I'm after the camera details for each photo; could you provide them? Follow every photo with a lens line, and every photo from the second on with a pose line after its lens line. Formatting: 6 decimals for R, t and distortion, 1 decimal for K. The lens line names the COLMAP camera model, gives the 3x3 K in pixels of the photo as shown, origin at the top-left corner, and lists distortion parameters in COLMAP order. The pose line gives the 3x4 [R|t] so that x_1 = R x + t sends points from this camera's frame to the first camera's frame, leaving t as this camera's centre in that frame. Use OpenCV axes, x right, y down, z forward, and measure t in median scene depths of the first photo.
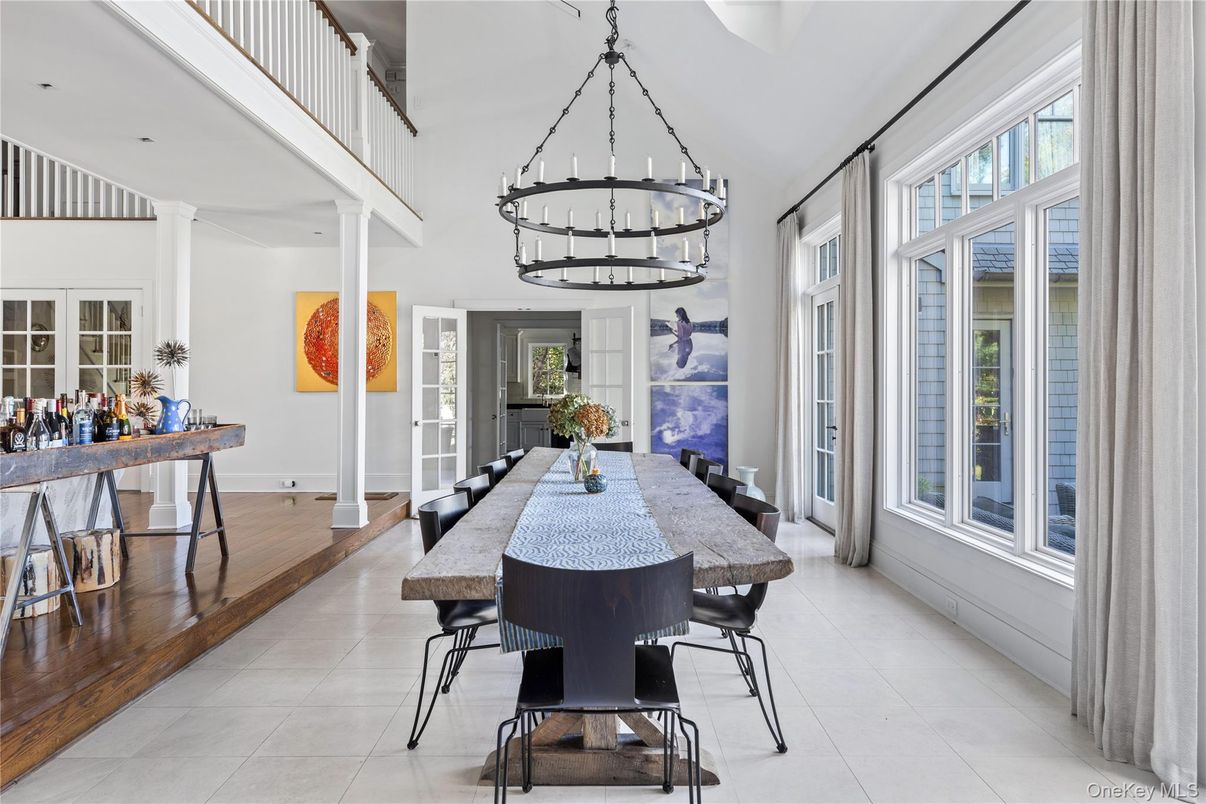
lens RADIAL K [[763.8, 0, 601.5], [0, 763.8, 381.5], [0, 0, 1]] dist [0.018188, -0.000646]
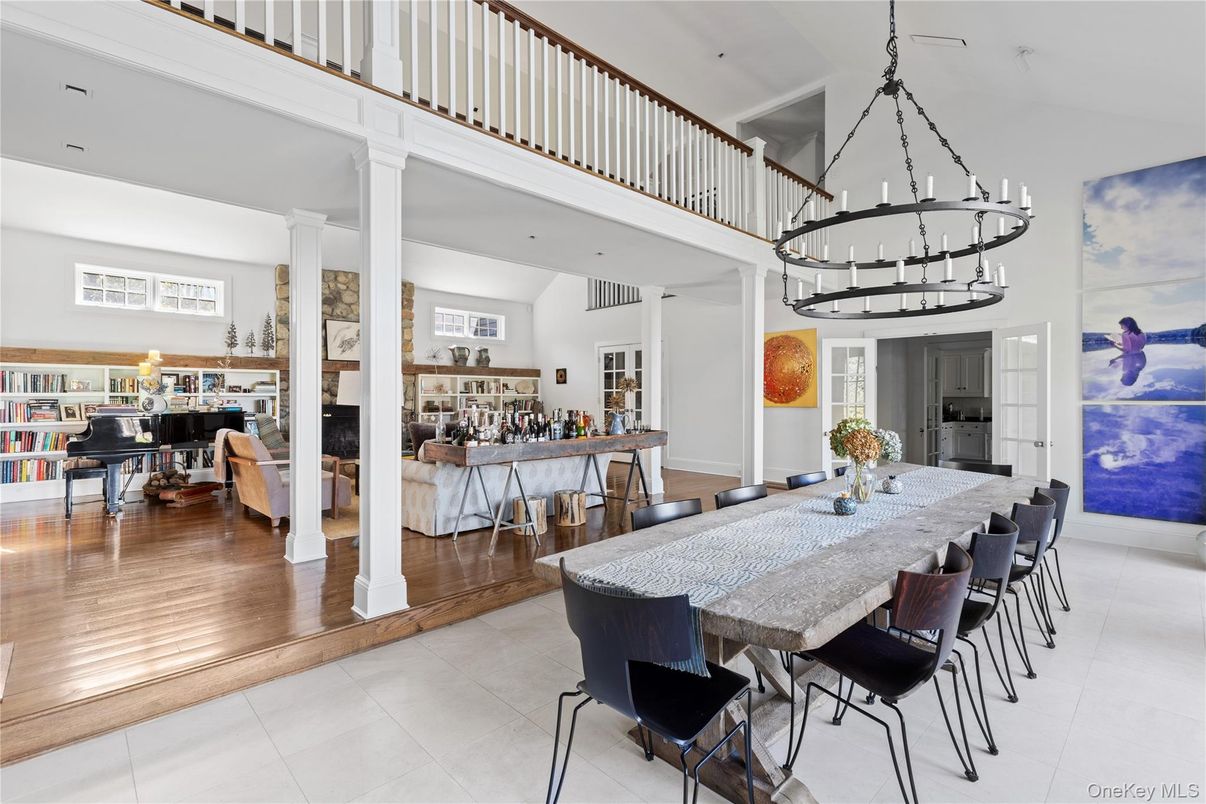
lens RADIAL K [[554.1, 0, 603.3], [0, 554.1, 400.0], [0, 0, 1]] dist [0.010324, 0.000061]
pose [[0.697588, 0.003071, -0.716492, 0.151763], [0.005195, 0.999943, 0.009343, -0.010544], [0.716480, -0.010240, 0.697533, 0.114412]]
